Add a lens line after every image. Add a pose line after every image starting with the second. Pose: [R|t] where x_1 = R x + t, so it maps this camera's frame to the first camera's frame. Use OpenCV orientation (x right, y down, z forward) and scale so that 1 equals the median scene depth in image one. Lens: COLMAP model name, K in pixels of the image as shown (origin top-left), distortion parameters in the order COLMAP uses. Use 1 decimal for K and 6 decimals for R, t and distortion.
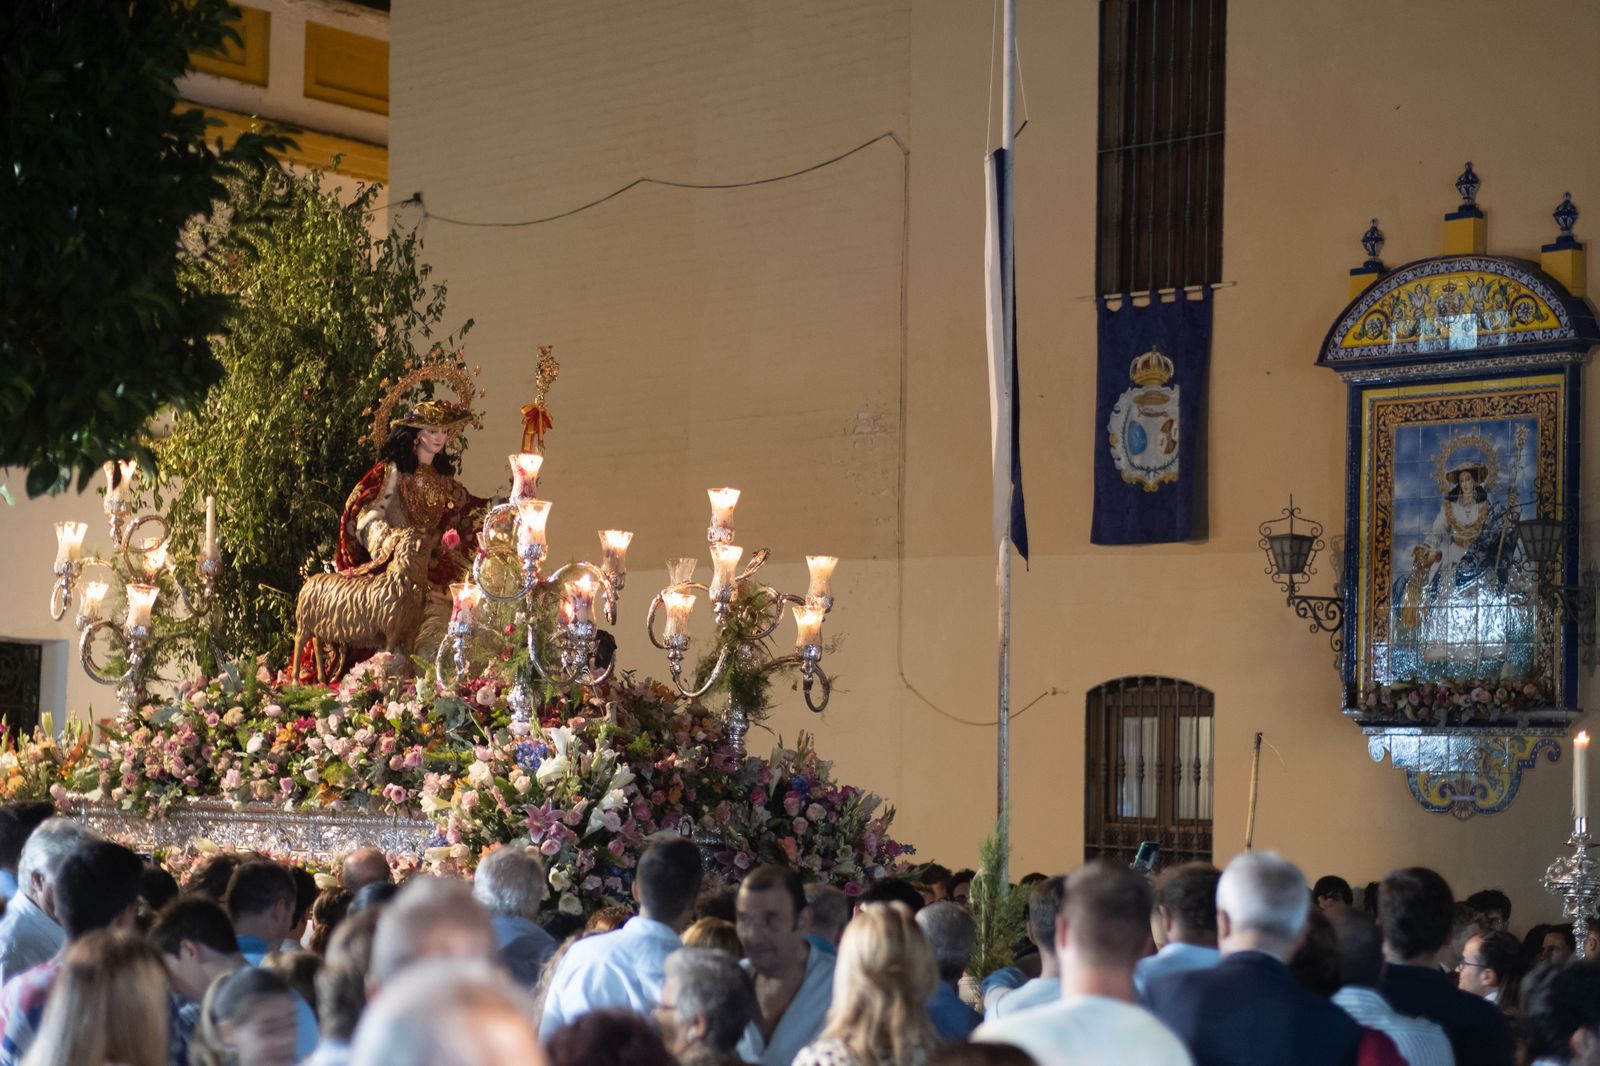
lens RADIAL K [[3977.7, 0, 816.1], [0, 3977.7, 531.1], [0, 0, 1]] dist [0.367250, -0.002332]
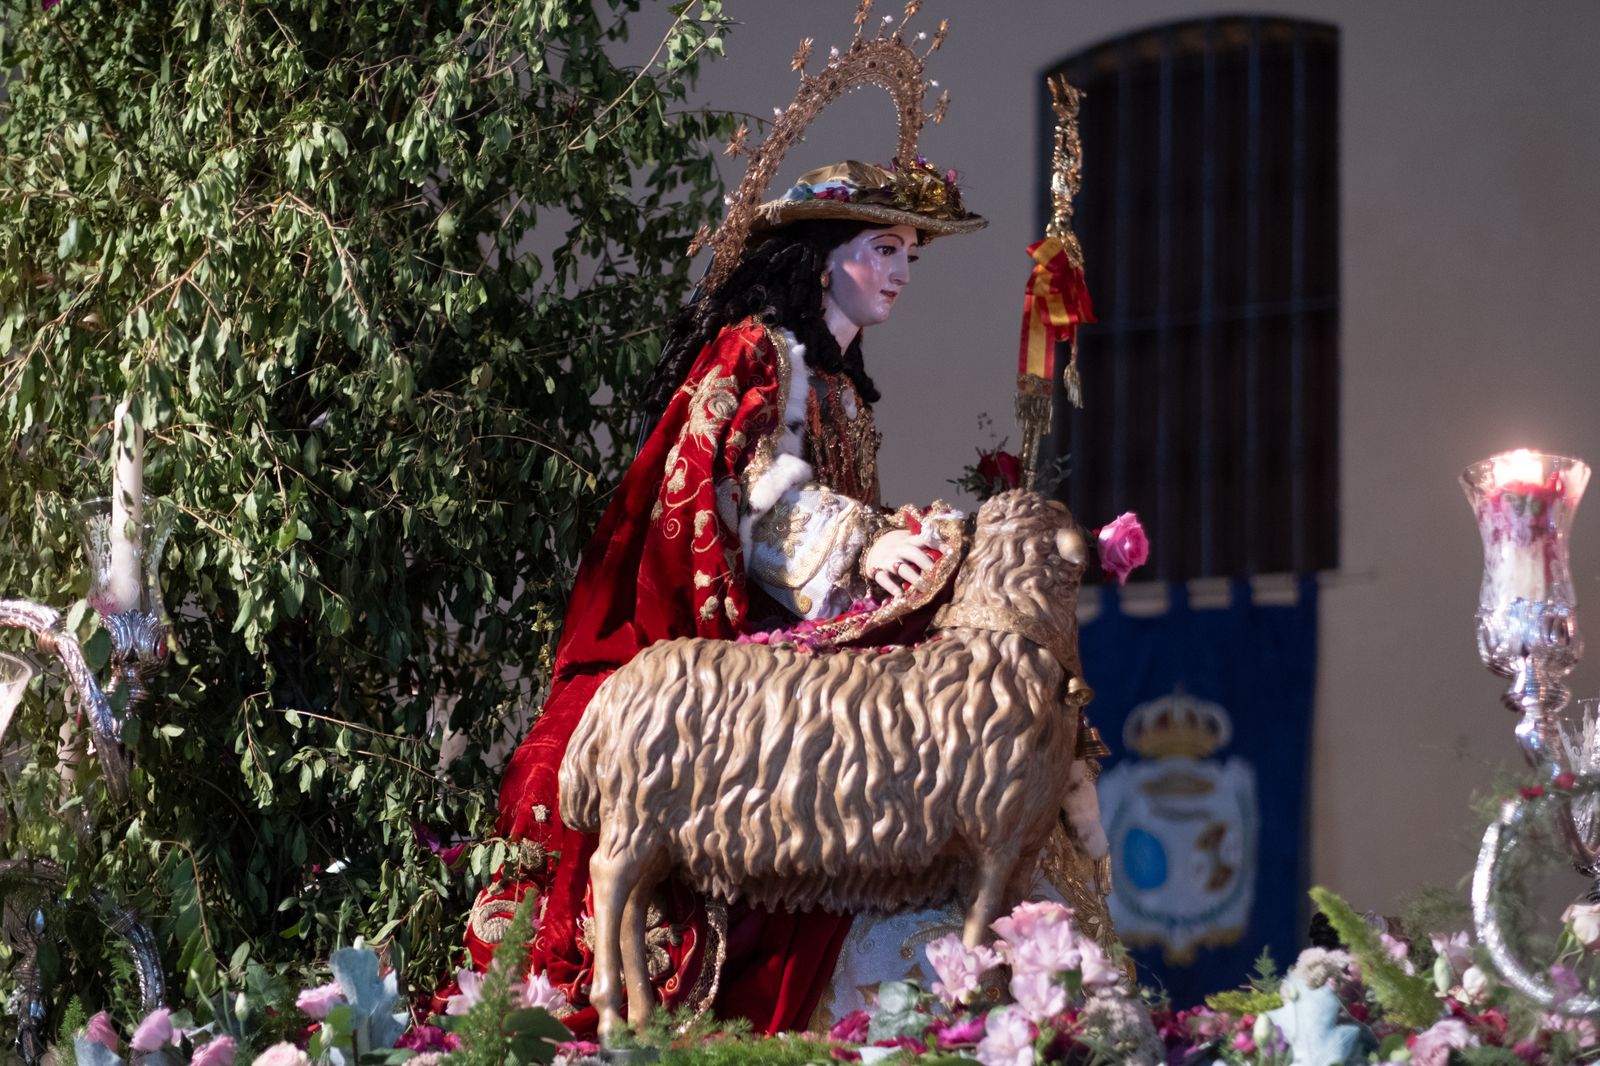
lens RADIAL K [[3984.8, 0, 800.0], [0, 3984.8, 533.0], [0, 0, 1]] dist [0.375067, -0.035057]
pose [[0.935140, 0.092773, 0.341916, -0.163437], [-0.025004, 0.979981, -0.197513, 0.044725], [-0.353395, 0.176153, 0.918739, 0.571195]]
